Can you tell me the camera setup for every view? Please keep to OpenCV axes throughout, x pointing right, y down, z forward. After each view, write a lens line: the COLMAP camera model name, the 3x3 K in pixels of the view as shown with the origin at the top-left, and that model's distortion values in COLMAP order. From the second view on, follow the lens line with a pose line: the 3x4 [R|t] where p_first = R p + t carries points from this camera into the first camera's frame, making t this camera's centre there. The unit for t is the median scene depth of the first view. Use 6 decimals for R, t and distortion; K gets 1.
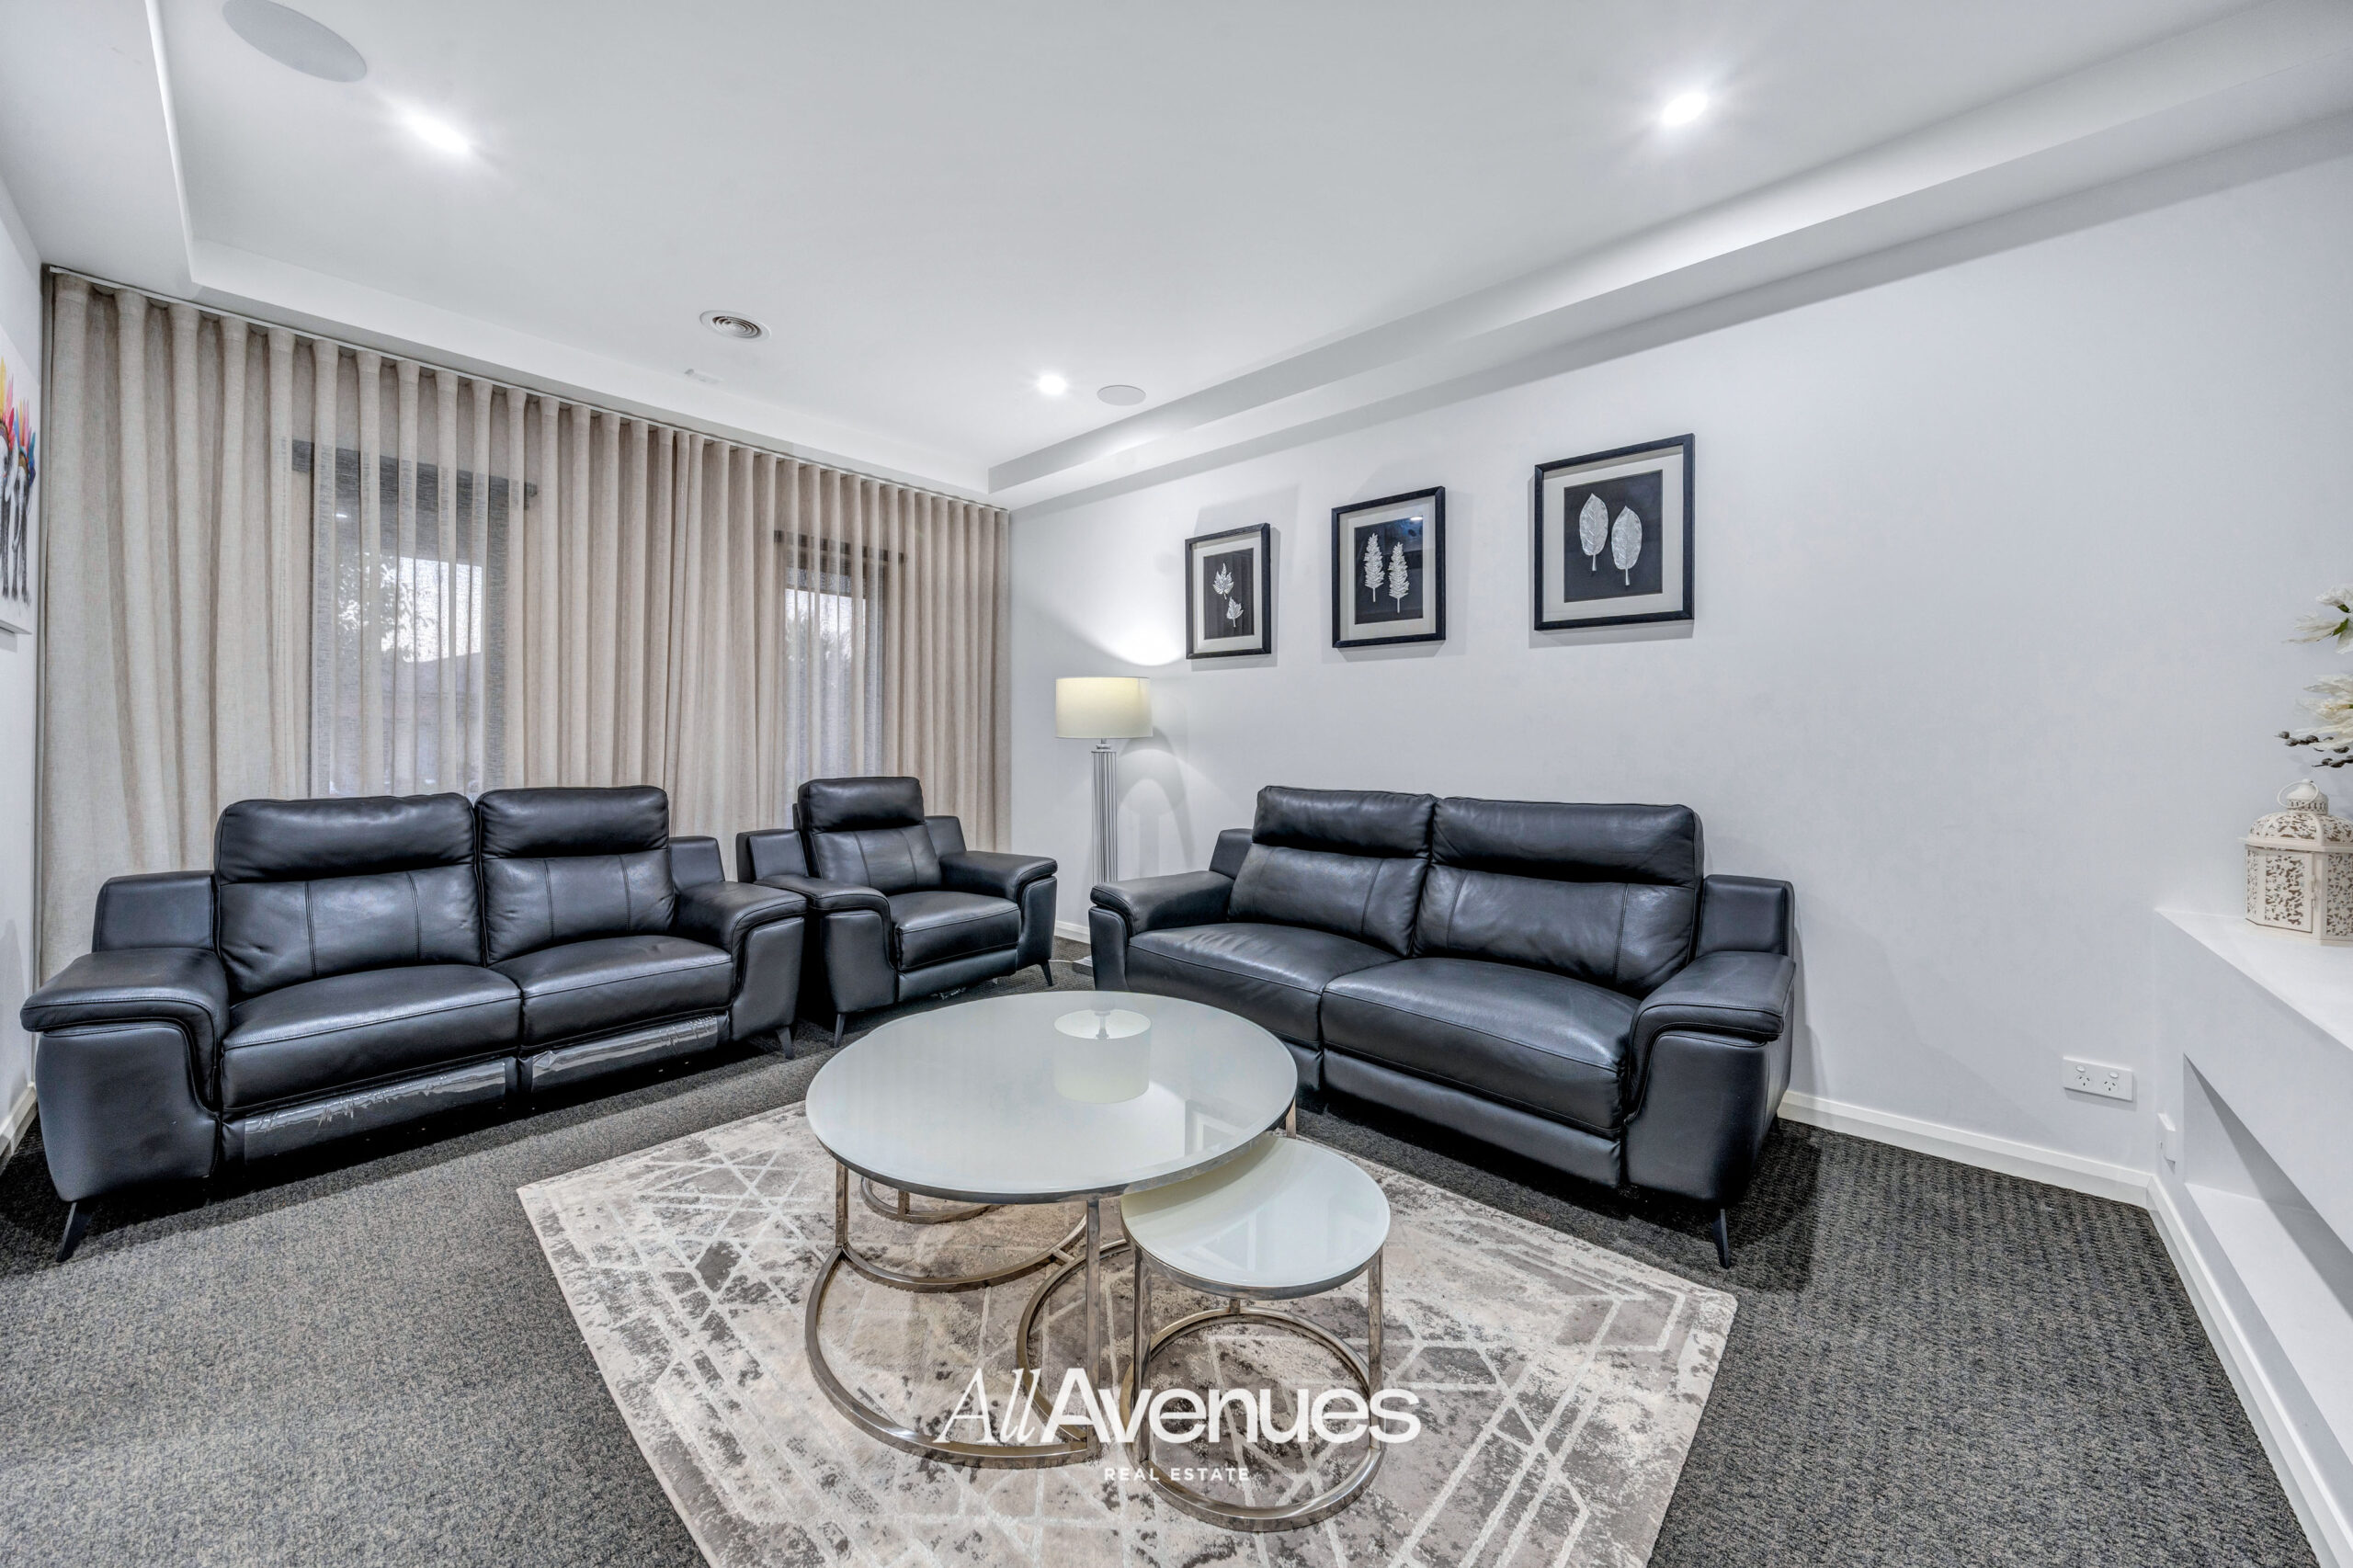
lens RADIAL K [[827.1, 0, 1174.2], [0, 827.1, 721.6], [0, 0, 1]] dist [-0.009283, -0.000023]
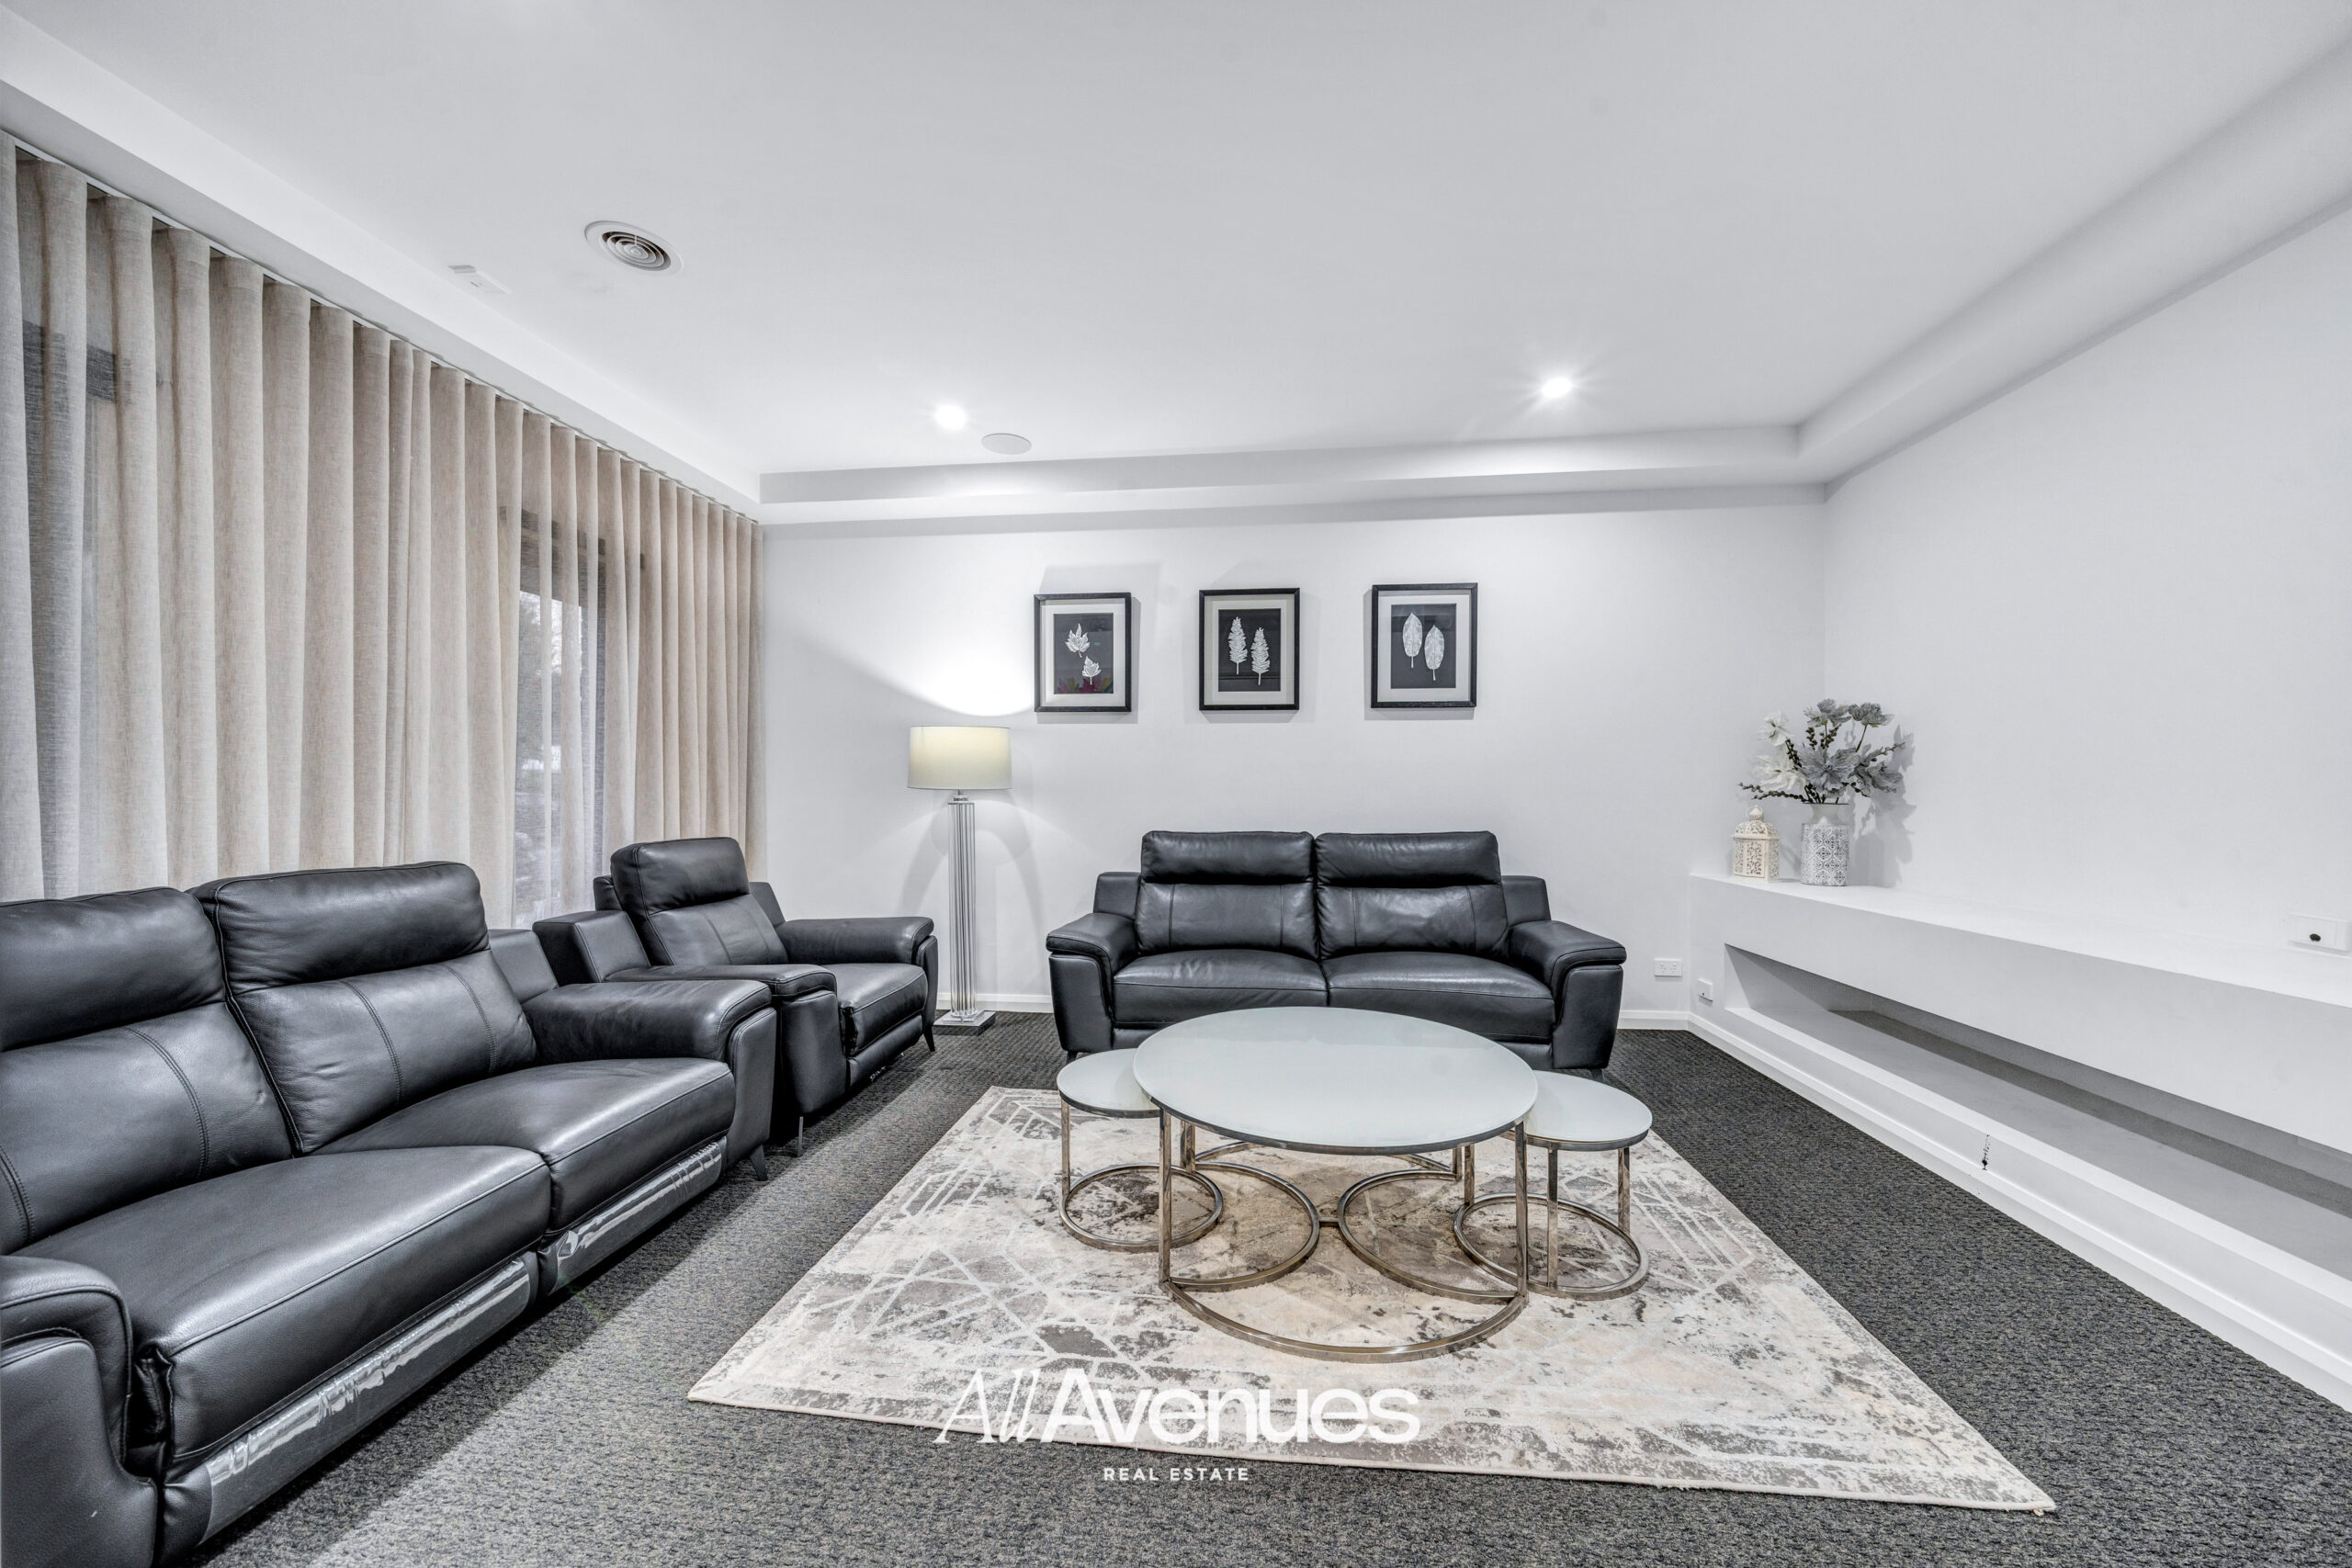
lens RADIAL K [[814.1, 0, 1184.6], [0, 814.1, 779.4], [0, 0, 1]] dist [-0.011695, 0.000063]
pose [[0.811638, 0.001593, 0.584159, -0.549983], [-0.007151, 0.999948, 0.007208, -0.000359], [-0.584118, -0.010027, 0.811607, 0.091744]]
